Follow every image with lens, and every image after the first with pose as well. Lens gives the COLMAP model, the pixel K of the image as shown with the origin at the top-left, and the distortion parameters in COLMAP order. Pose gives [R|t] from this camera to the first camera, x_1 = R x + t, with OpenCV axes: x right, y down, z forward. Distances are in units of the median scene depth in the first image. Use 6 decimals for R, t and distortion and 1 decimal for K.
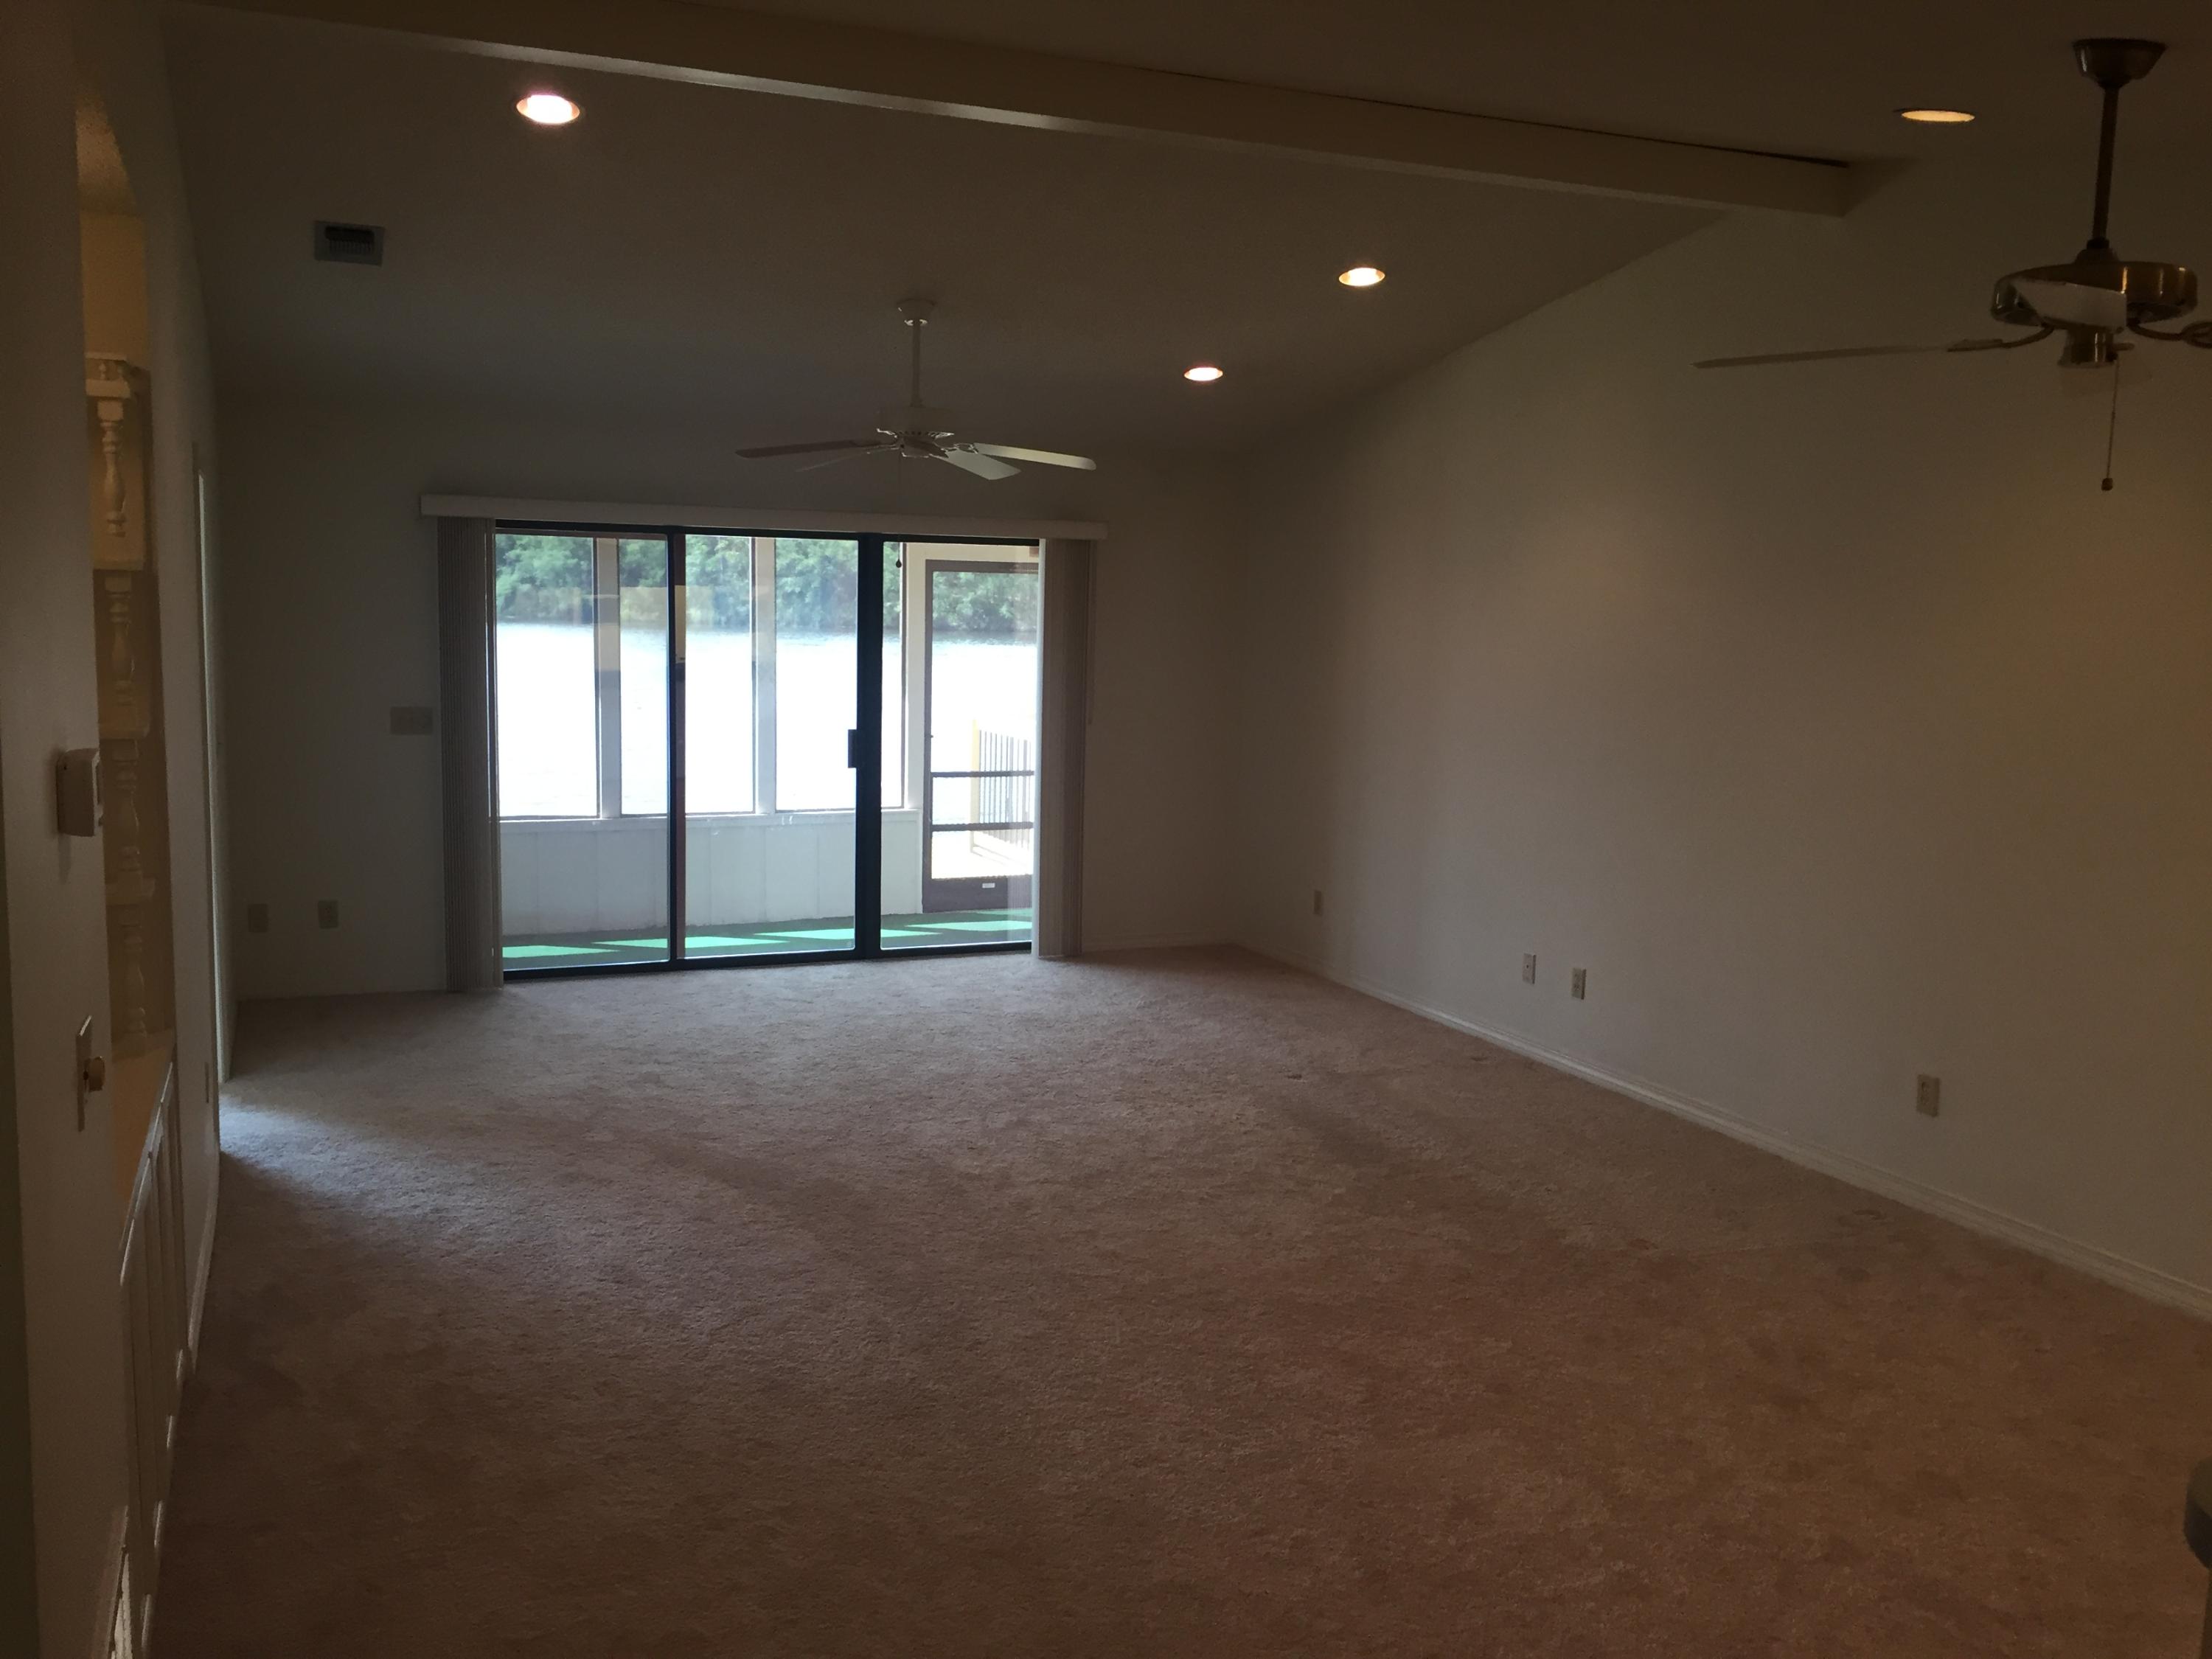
lens RADIAL K [[1889.7, 0, 1104.8], [0, 1889.7, 830.1], [0, 0, 1]] dist [0.046102, -0.014682]
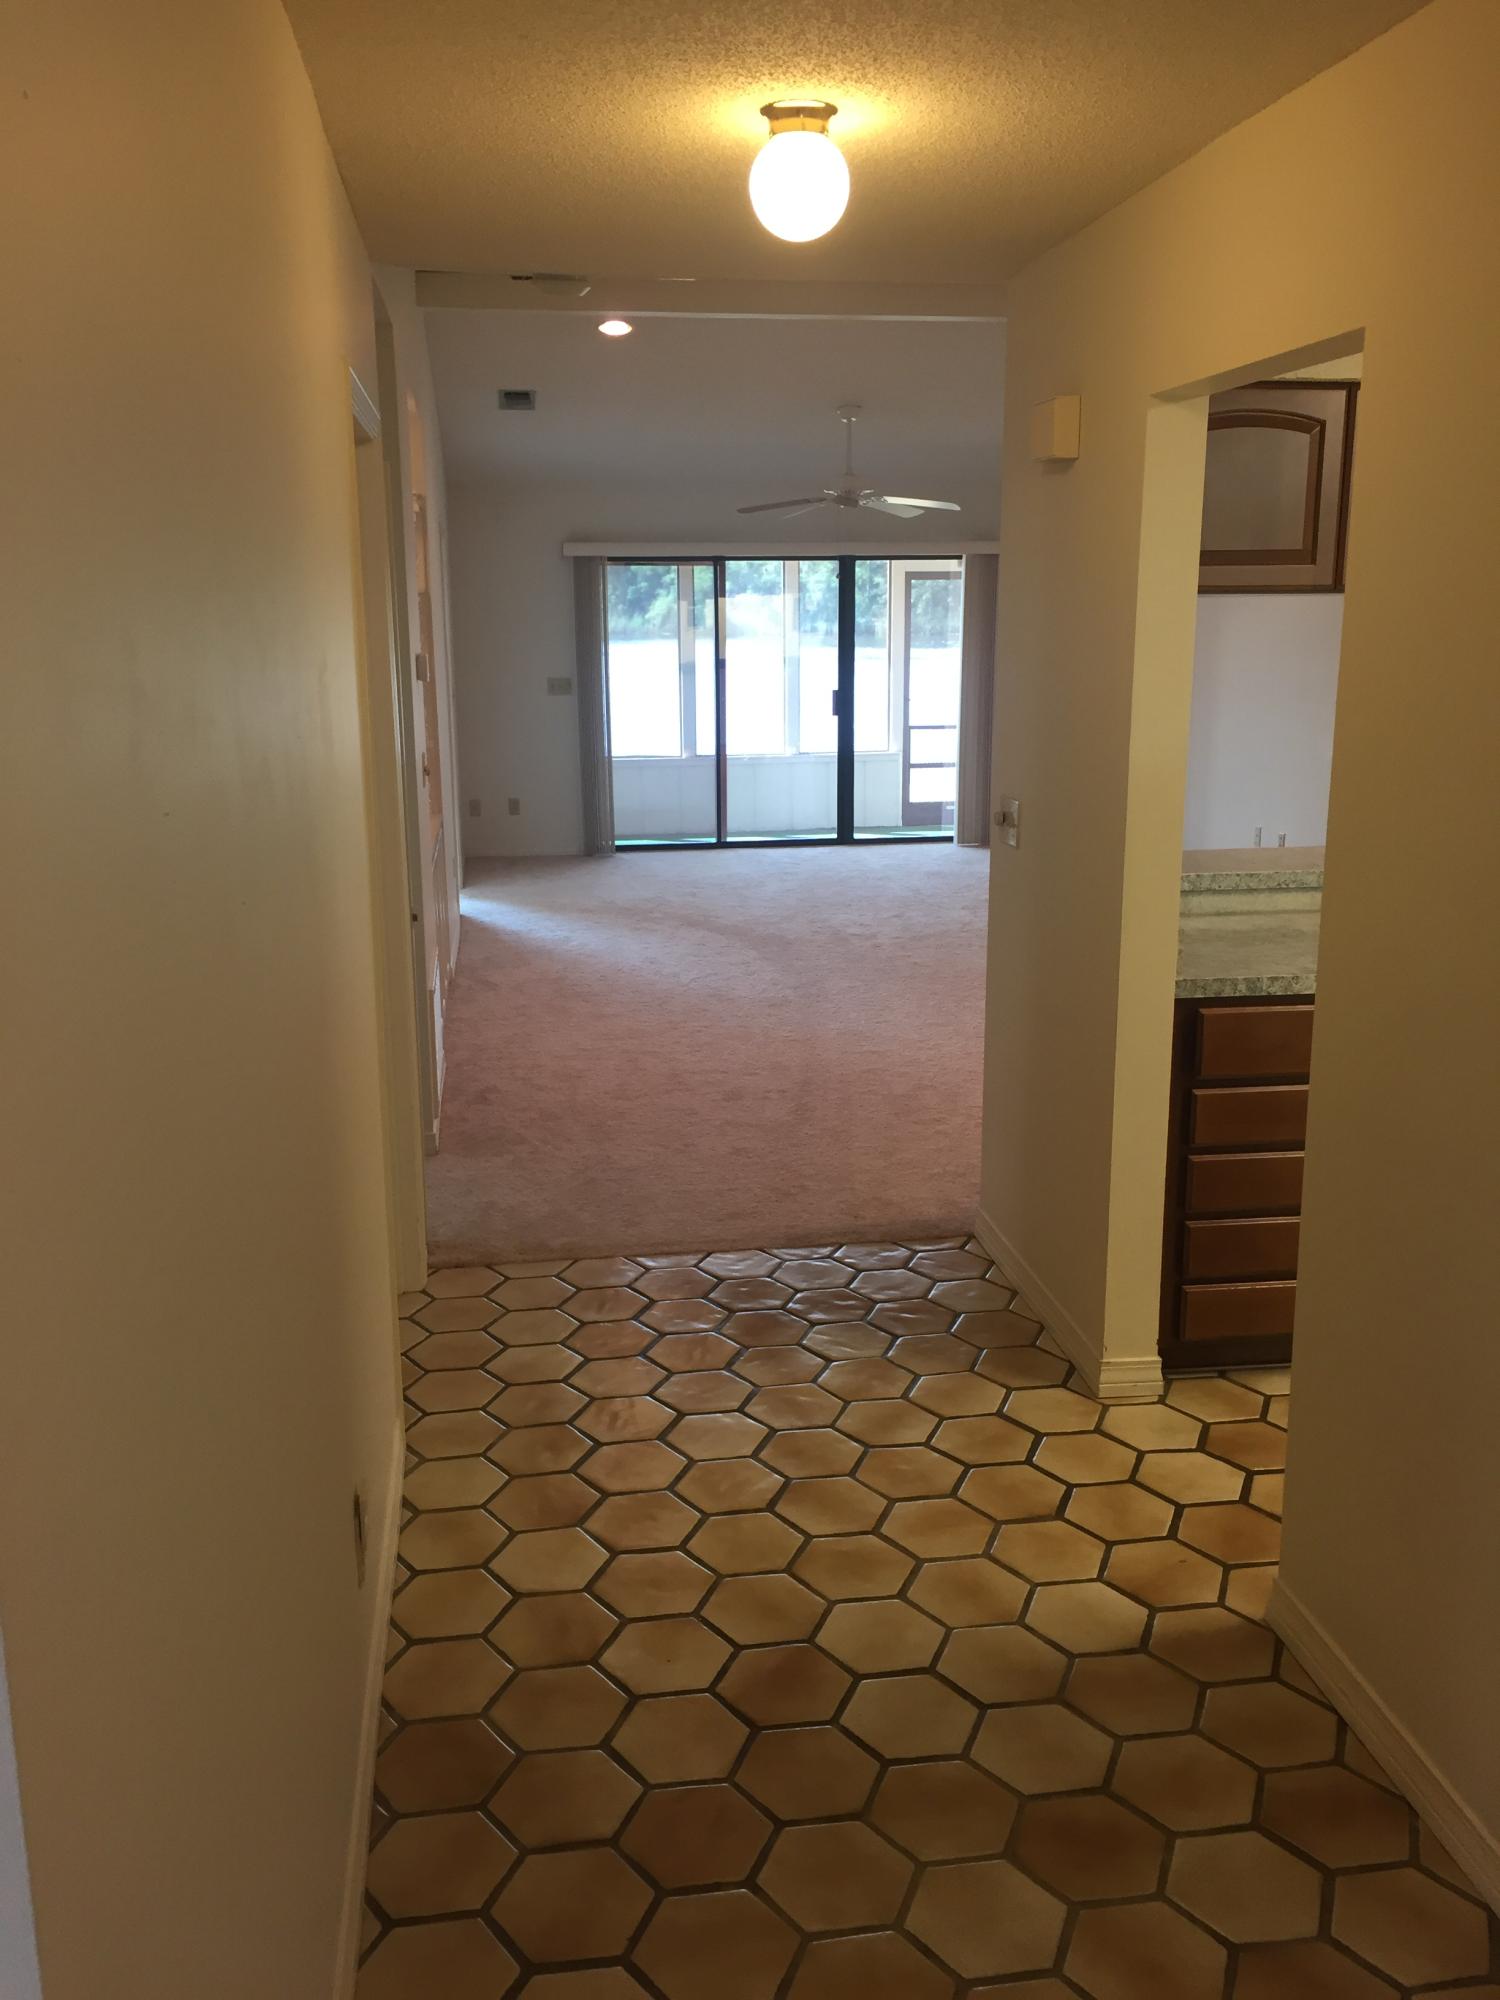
lens RADIAL K [[1708.6, 0, 751.1], [0, 1708.6, 1005.7], [0, 0, 1]] dist [0.046102, -0.014682]
pose [[0.967293, 0.027107, -0.252209, 0.157202], [-0.000223, 0.994364, 0.106018, 0.053908], [0.253662, -0.102494, 0.961848, -0.362863]]
